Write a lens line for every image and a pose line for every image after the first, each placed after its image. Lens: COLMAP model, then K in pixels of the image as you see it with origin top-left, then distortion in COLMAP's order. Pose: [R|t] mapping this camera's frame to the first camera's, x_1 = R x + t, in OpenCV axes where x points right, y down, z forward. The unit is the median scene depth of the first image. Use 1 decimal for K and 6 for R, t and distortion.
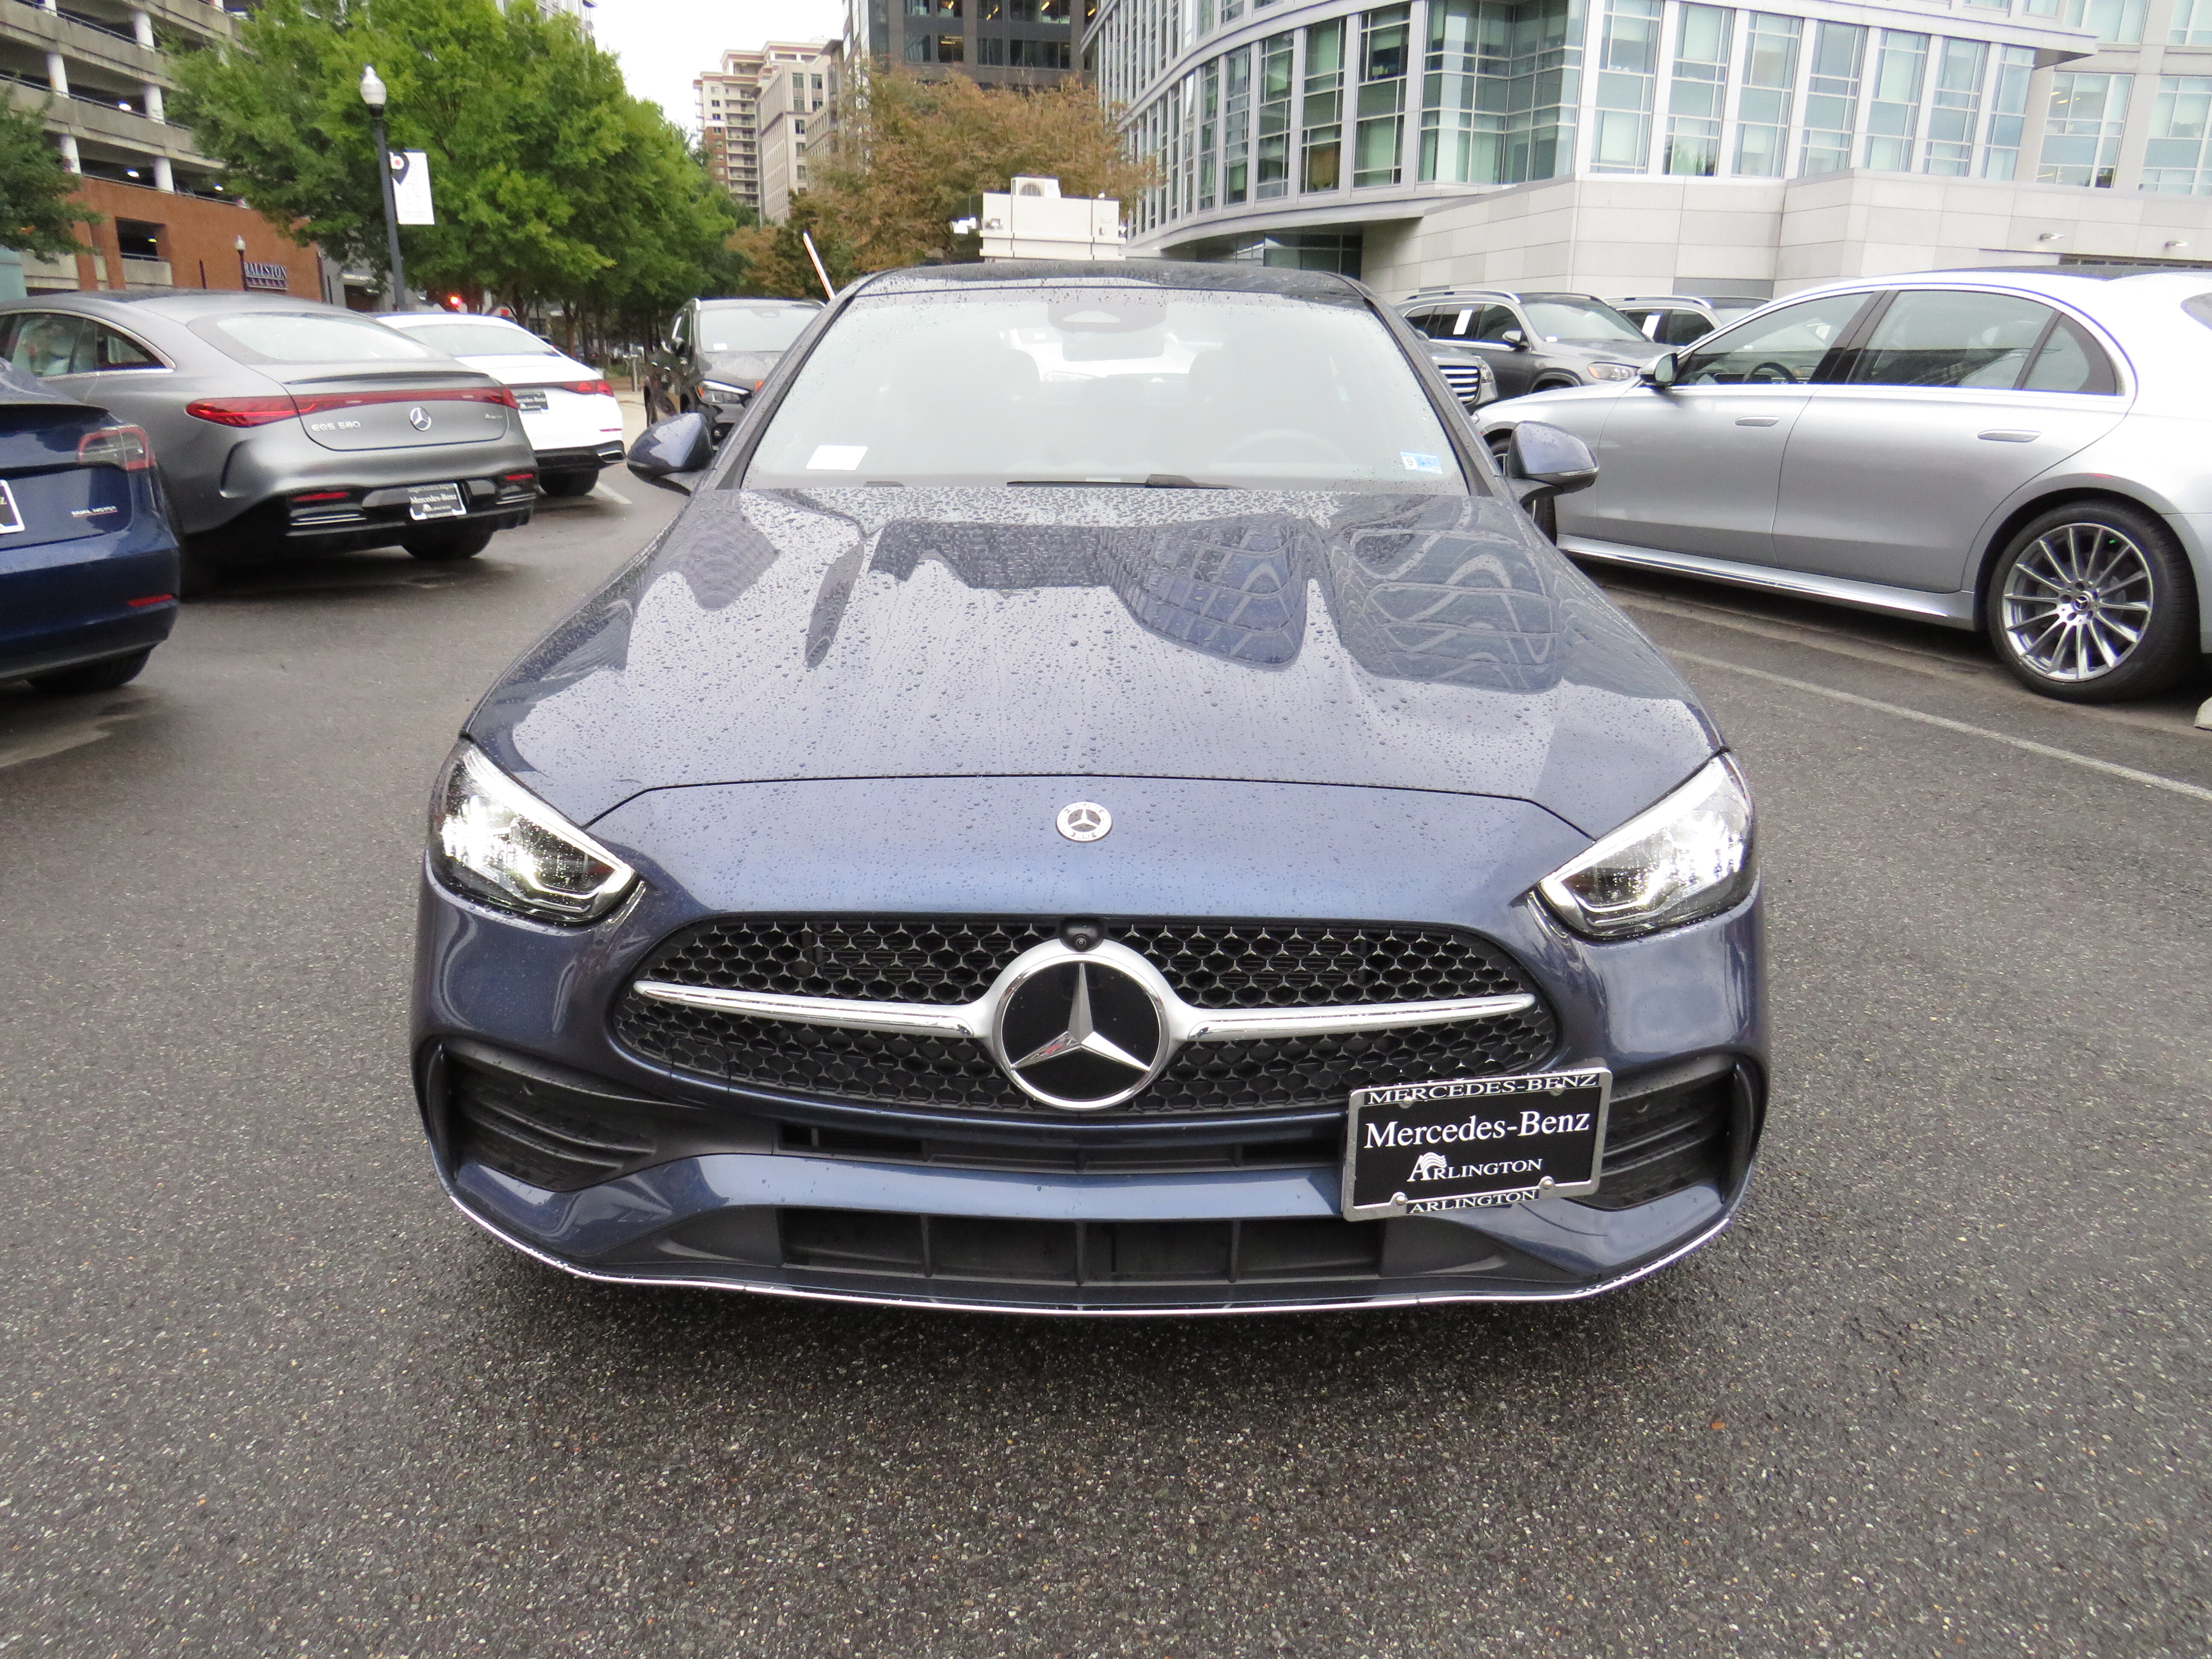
lens RADIAL K [[1557.9, 0, 1092.5], [0, 1557.9, 831.1], [0, 0, 1]] dist [-0.030203, 0.014708]
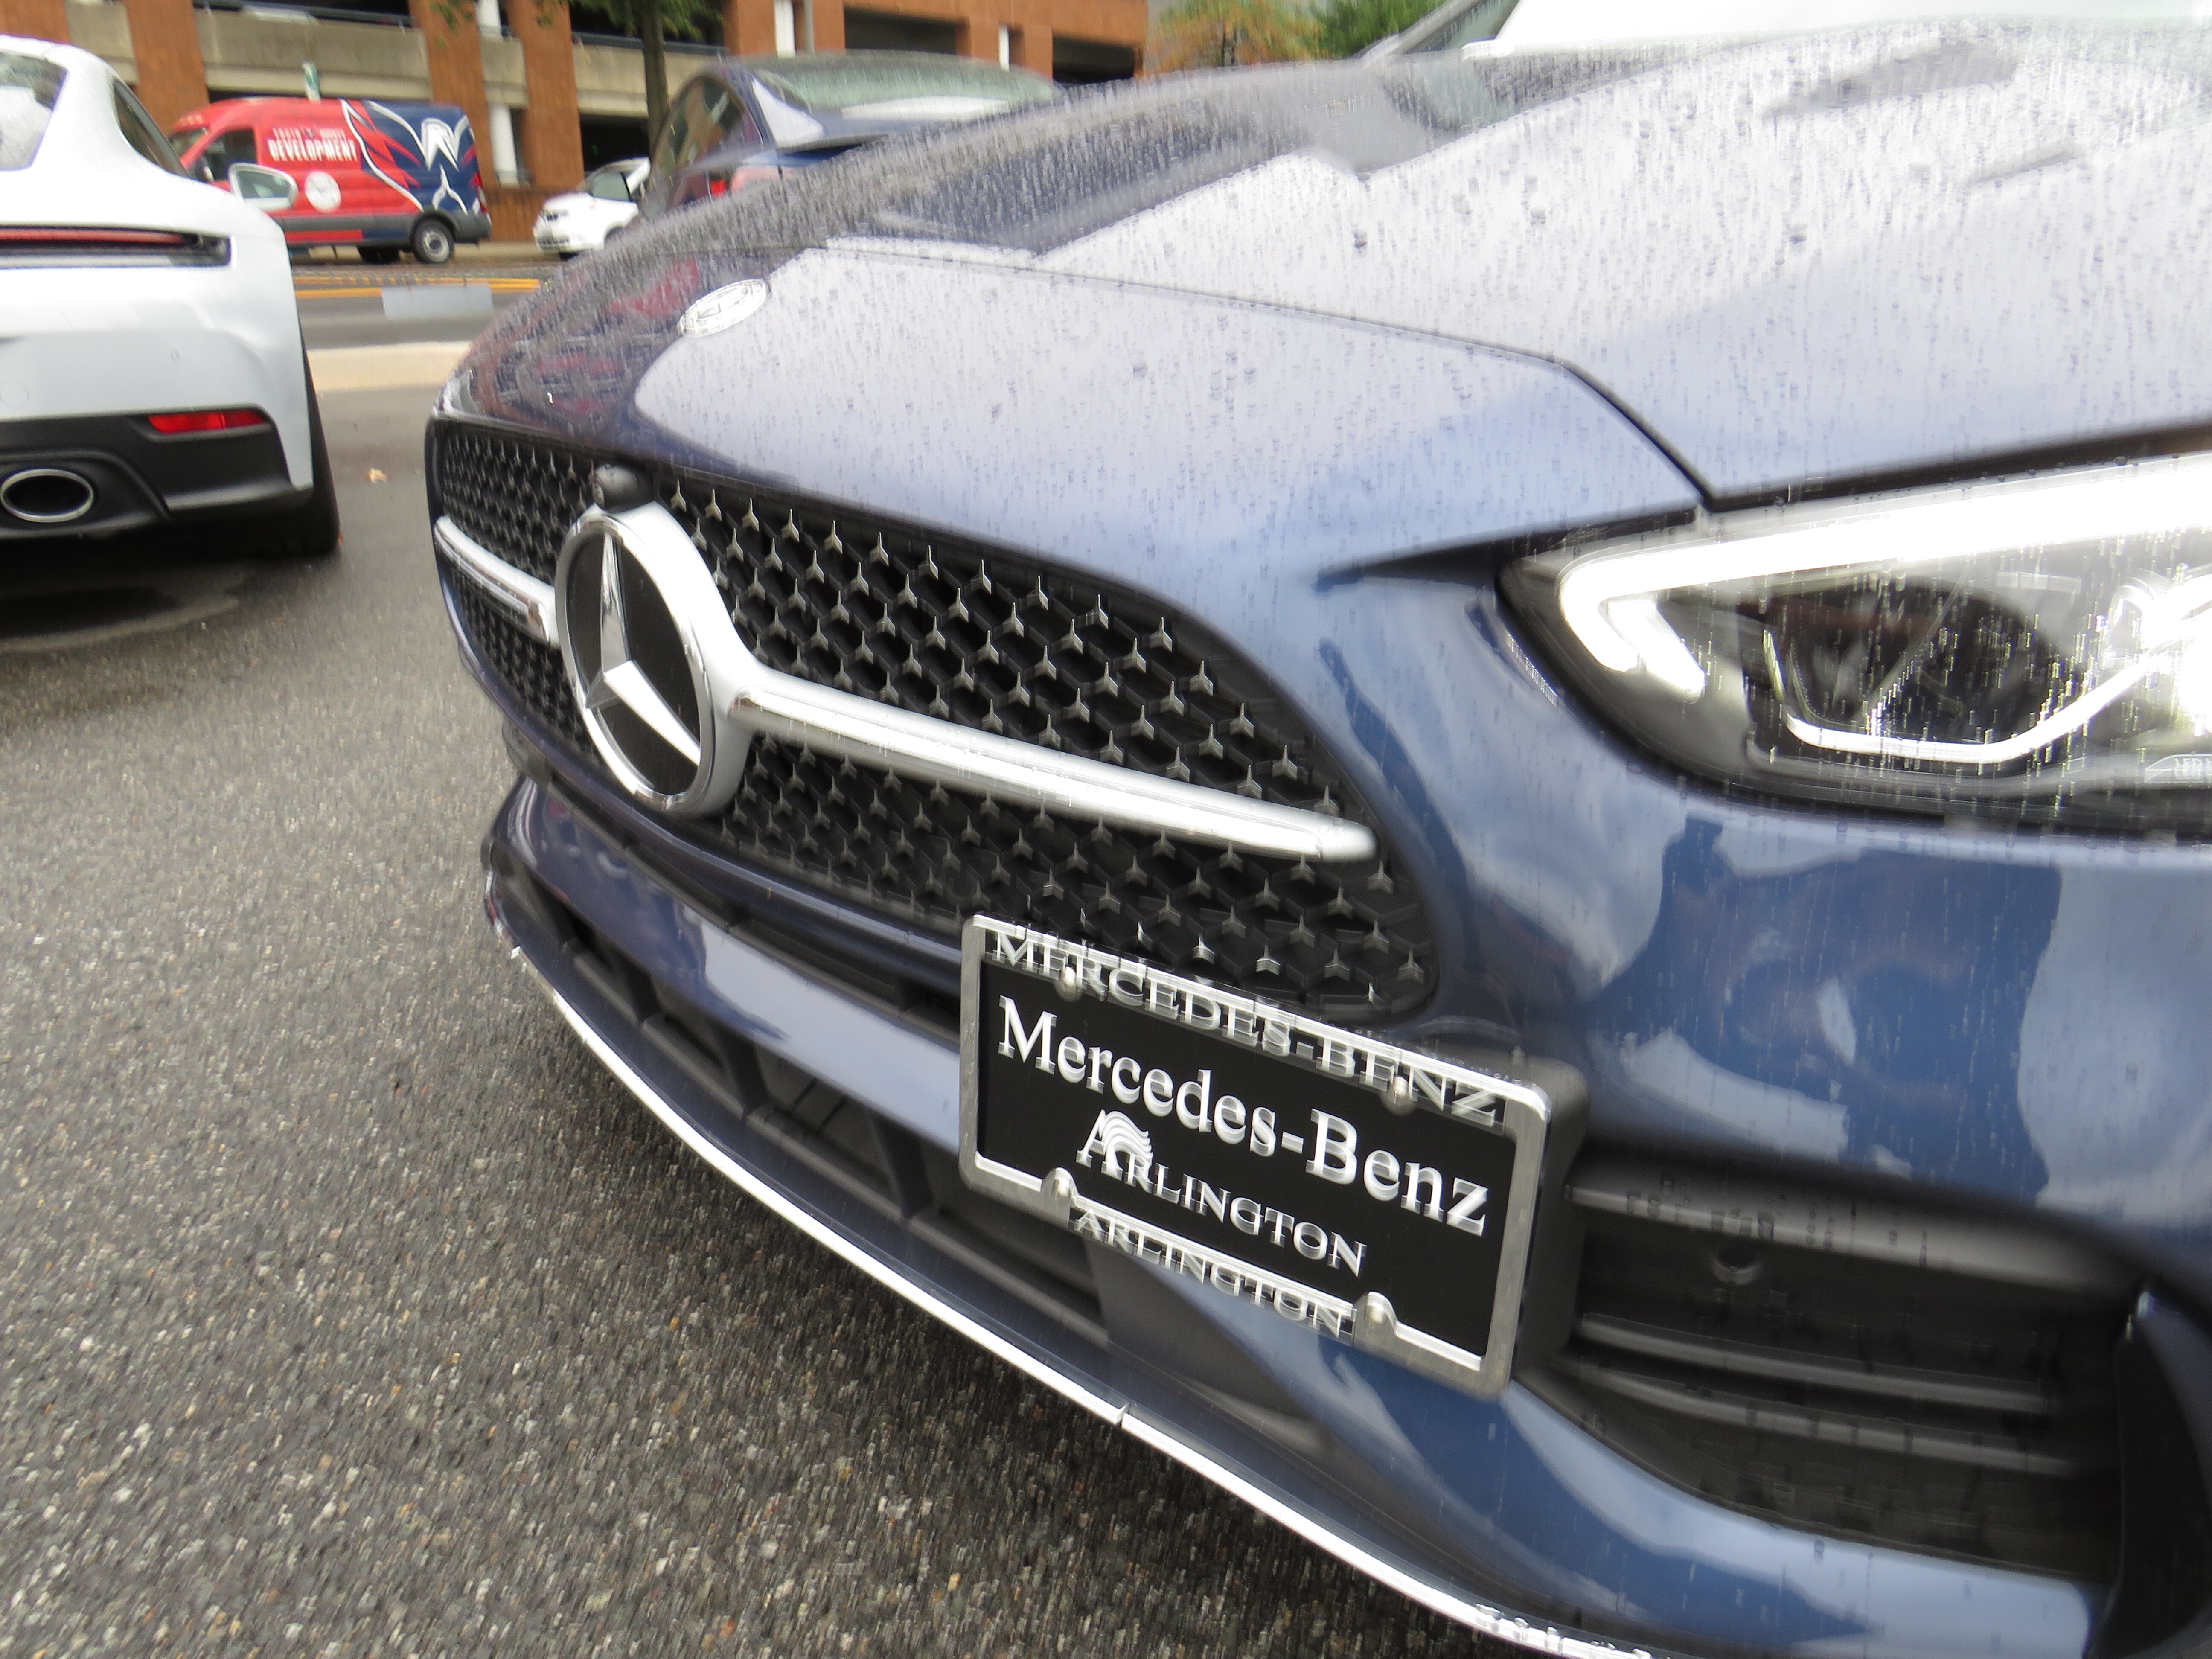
lens RADIAL K [[1557.9, 0, 1100.9], [0, 1557.9, 825.8], [0, 0, 1]] dist [-0.030203, 0.014708]
pose [[0.704824, 0.262336, -0.659093, 0.488576], [-0.218901, 0.964197, 0.149686, 0.059079], [0.674764, 0.038774, 0.737015, 0.659120]]
